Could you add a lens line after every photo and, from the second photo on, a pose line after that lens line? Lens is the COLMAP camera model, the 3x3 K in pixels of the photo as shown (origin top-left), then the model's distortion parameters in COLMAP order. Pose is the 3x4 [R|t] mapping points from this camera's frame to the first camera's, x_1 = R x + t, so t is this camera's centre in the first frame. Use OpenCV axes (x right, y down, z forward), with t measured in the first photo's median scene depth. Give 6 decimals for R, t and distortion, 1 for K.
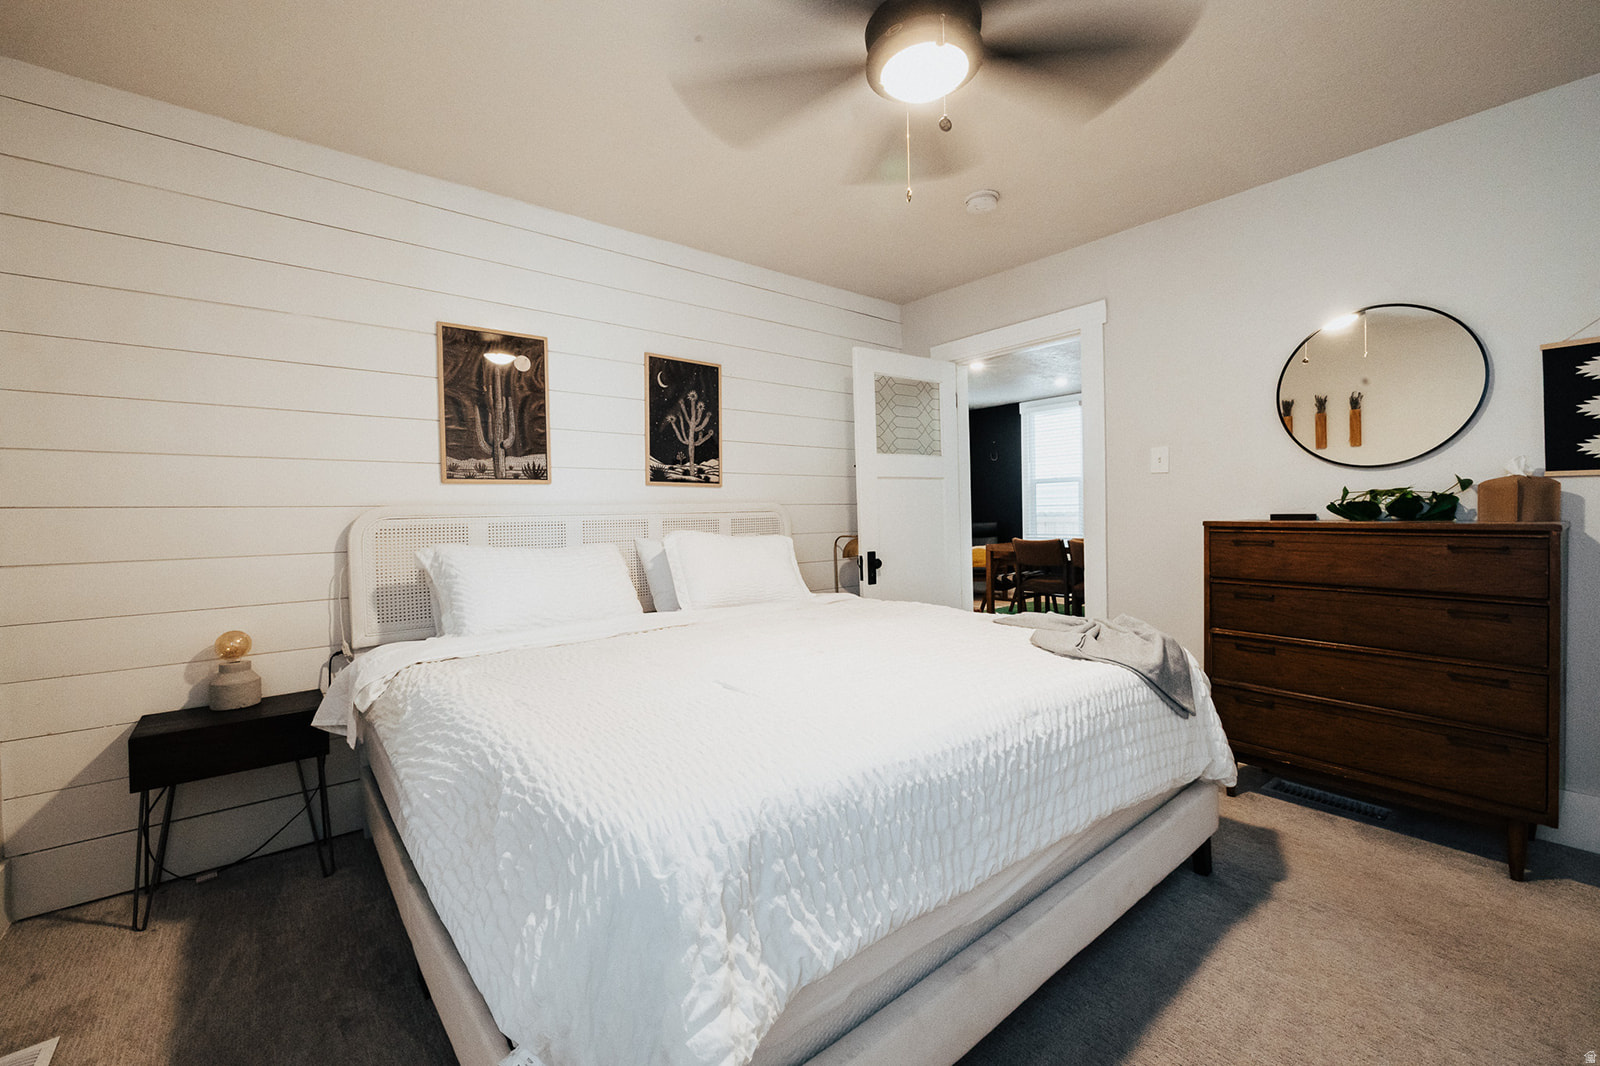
lens RADIAL K [[671.5, 0, 796.0], [0, 671.5, 516.5], [0, 0, 1]] dist [0.001226, 0.000338]
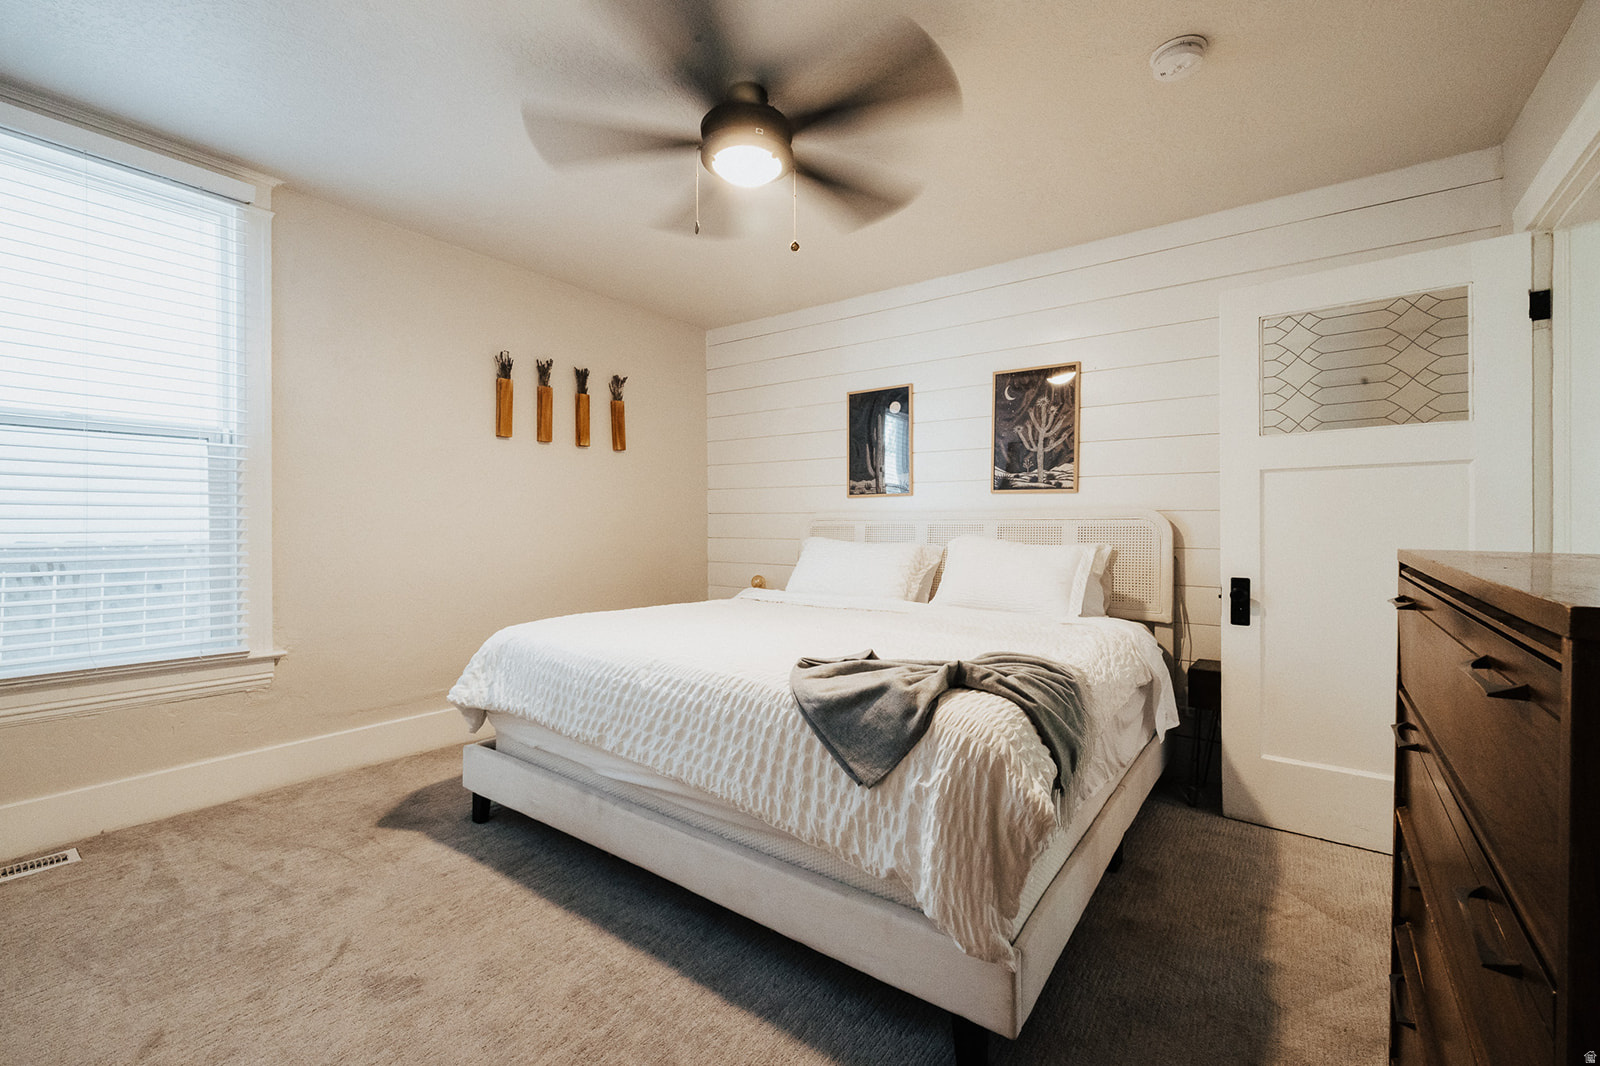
lens RADIAL K [[671.5, 0, 795.7], [0, 671.5, 530.2], [0, 0, 1]] dist [0.001226, 0.000338]
pose [[0.227346, 0.024683, -0.973501, 0.737491], [-0.016435, 0.999634, 0.021507, -0.005370], [0.973675, 0.011110, 0.227668, 0.422801]]
